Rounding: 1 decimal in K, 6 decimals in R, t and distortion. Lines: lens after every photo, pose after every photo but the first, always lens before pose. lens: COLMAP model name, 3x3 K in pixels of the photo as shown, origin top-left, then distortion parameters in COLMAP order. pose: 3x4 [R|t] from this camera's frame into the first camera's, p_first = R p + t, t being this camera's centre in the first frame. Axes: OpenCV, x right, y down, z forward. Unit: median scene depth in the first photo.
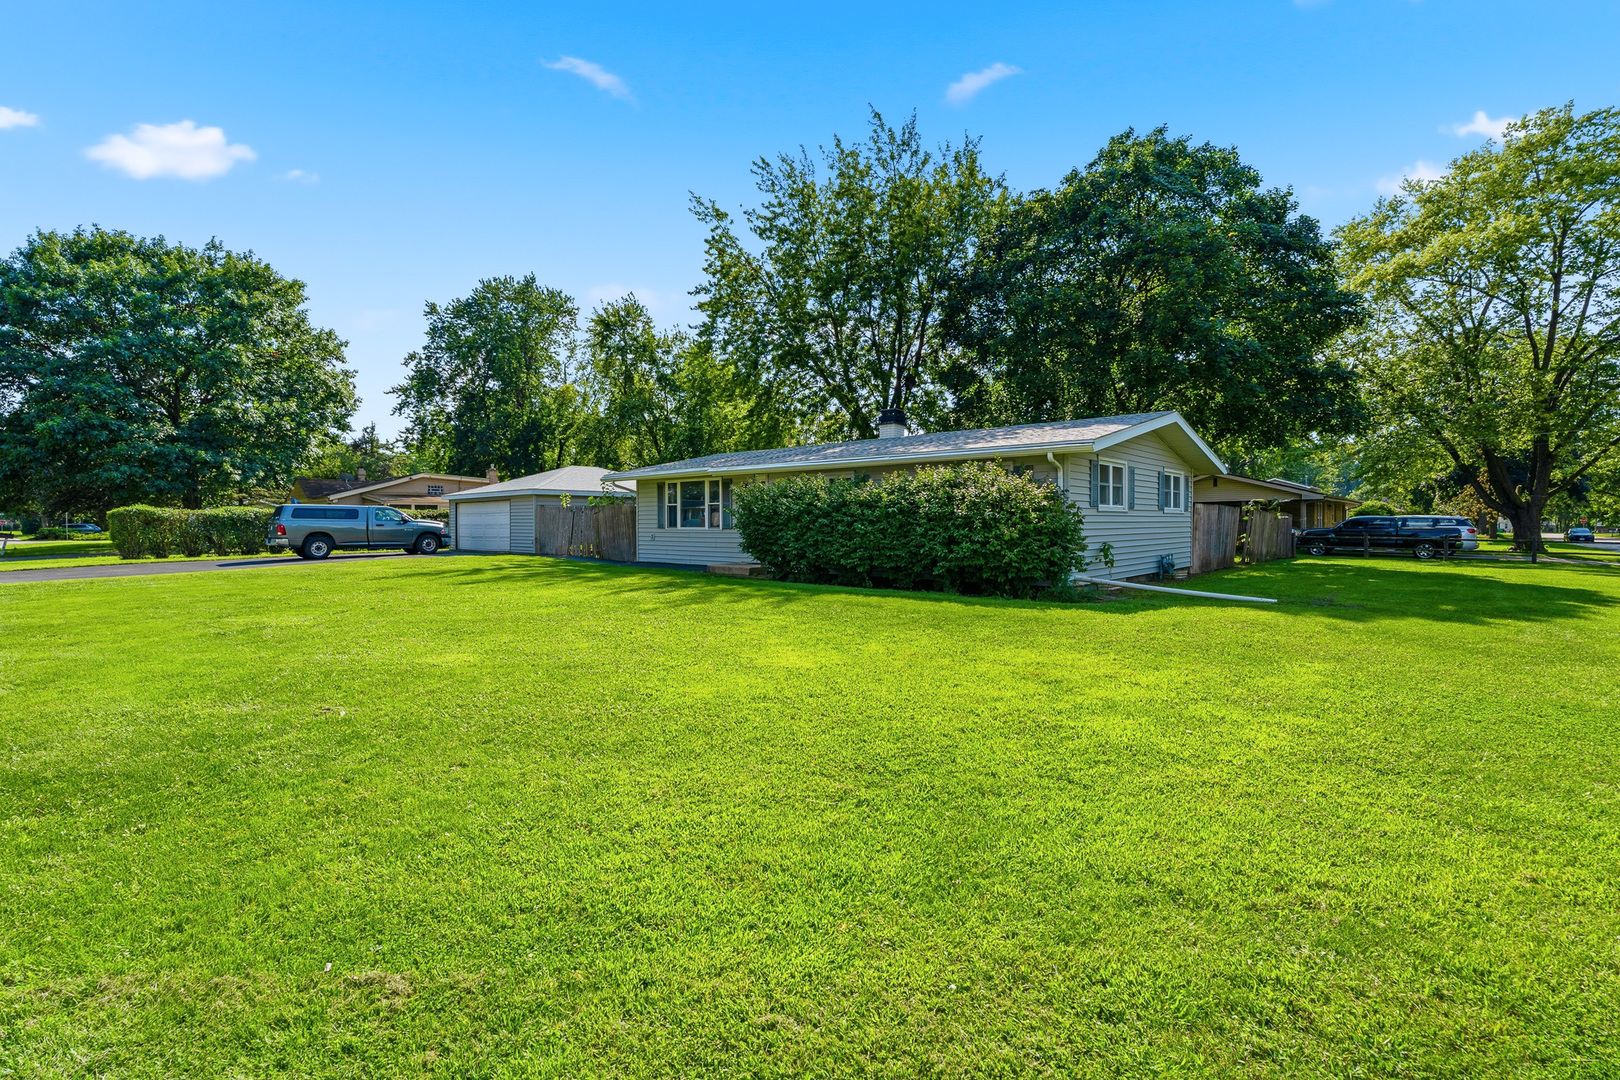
lens RADIAL K [[730.2, 0, 812.1], [0, 730.2, 518.6], [0, 0, 1]] dist [-0.010978, 0.000269]
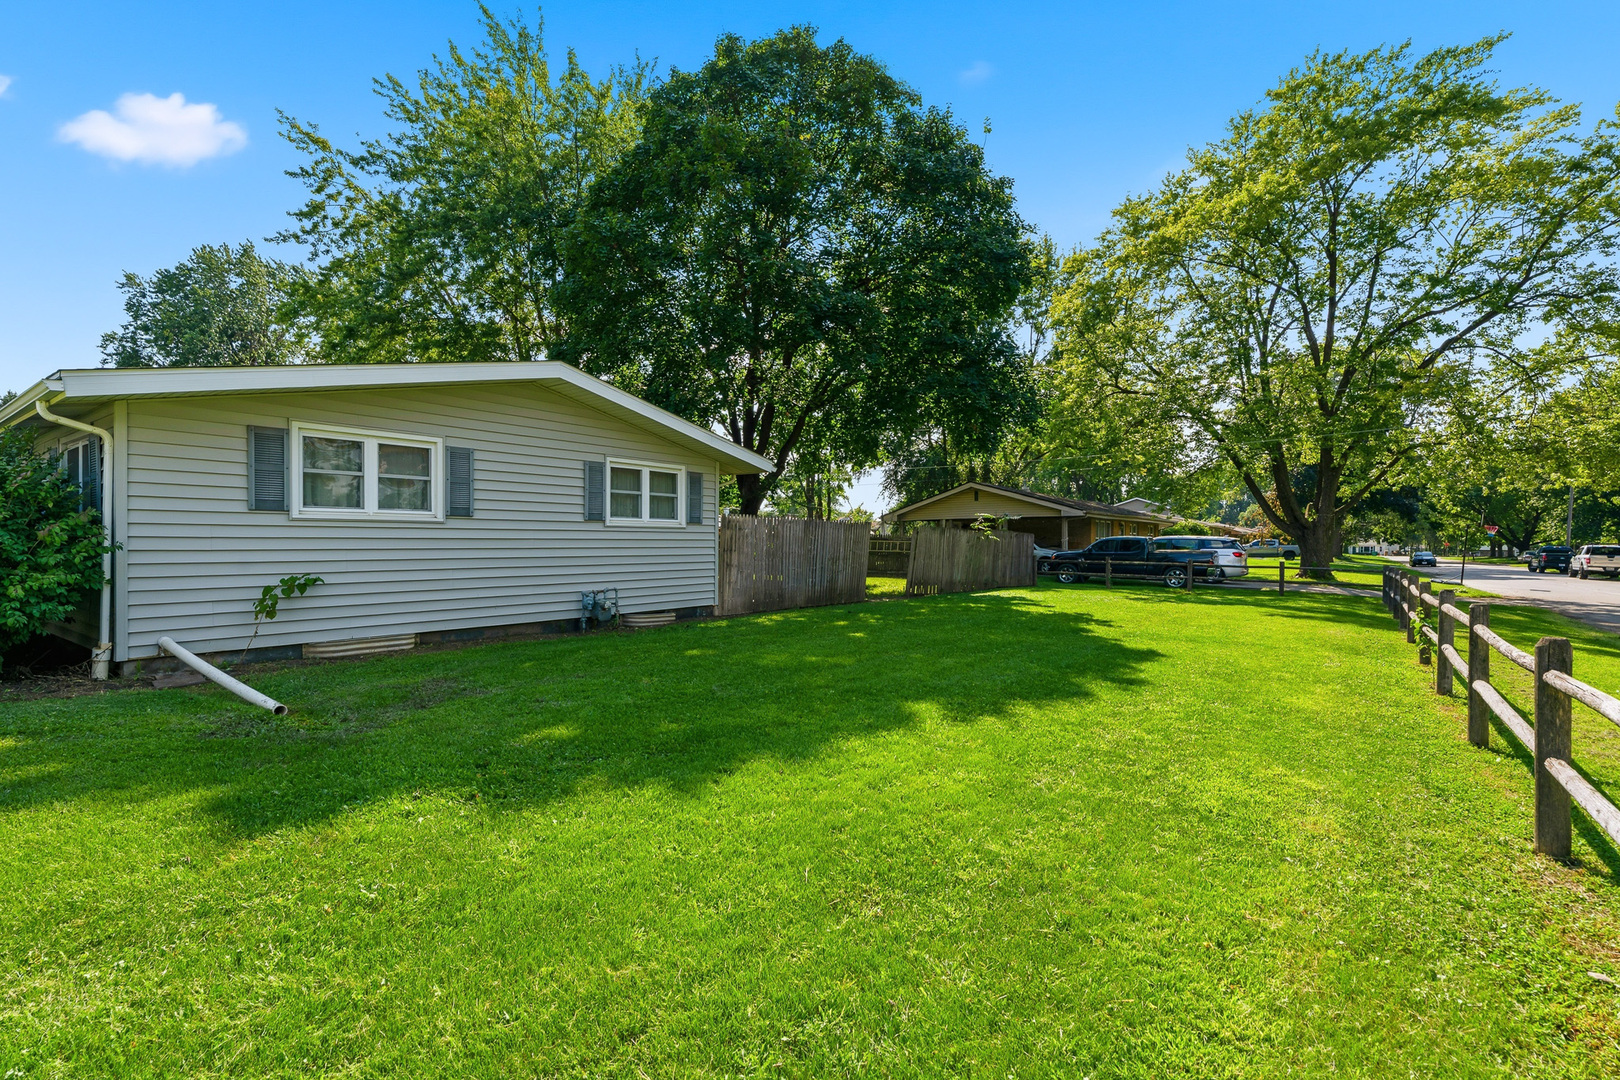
lens RADIAL K [[730.2, 0, 821.1], [0, 730.2, 539.2], [0, 0, 1]] dist [-0.010978, 0.000269]
pose [[0.996538, 0.007585, 0.082794, 0.321340], [-0.007925, 0.999961, 0.003775, -0.000678], [-0.082762, -0.004418, 0.996560, 0.169624]]
